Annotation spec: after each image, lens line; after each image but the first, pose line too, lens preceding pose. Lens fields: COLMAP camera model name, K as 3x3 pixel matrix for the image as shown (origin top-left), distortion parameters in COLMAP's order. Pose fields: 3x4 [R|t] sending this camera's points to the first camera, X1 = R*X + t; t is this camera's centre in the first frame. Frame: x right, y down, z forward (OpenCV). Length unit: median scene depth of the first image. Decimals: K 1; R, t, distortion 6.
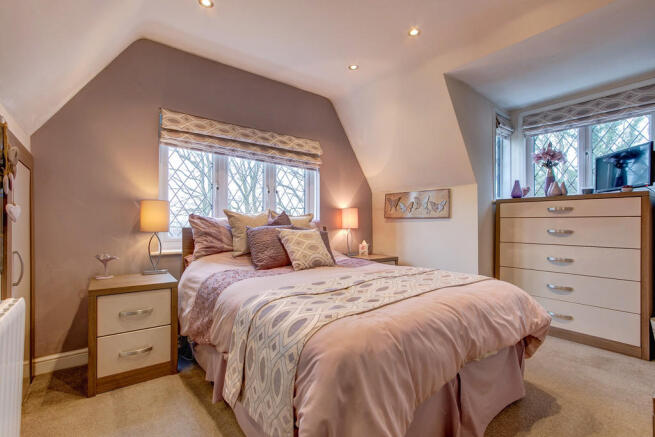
lens RADIAL K [[299.9, 0, 322.4], [0, 299.9, 221.9], [0, 0, 1]] dist [-0.001450, -0.000429]
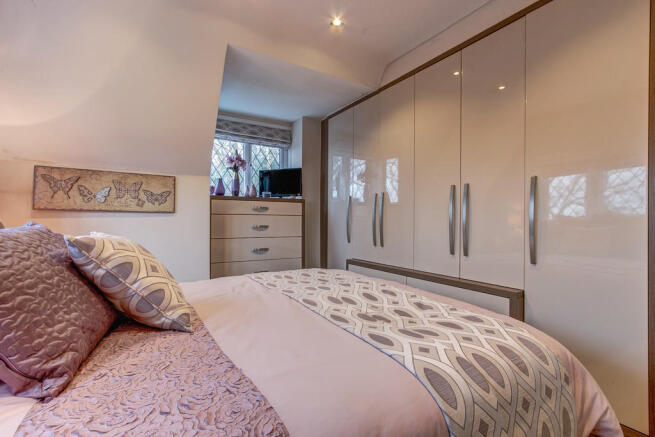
lens RADIAL K [[299.9, 0, 322.7], [0, 299.9, 217.5], [0, 0, 1]] dist [-0.001450, -0.000429]
pose [[0.124484, 0.008566, 0.992185, -0.351242], [-0.006956, 0.999946, -0.007760, 0.003074], [-0.992197, -0.005935, 0.124536, 0.539722]]
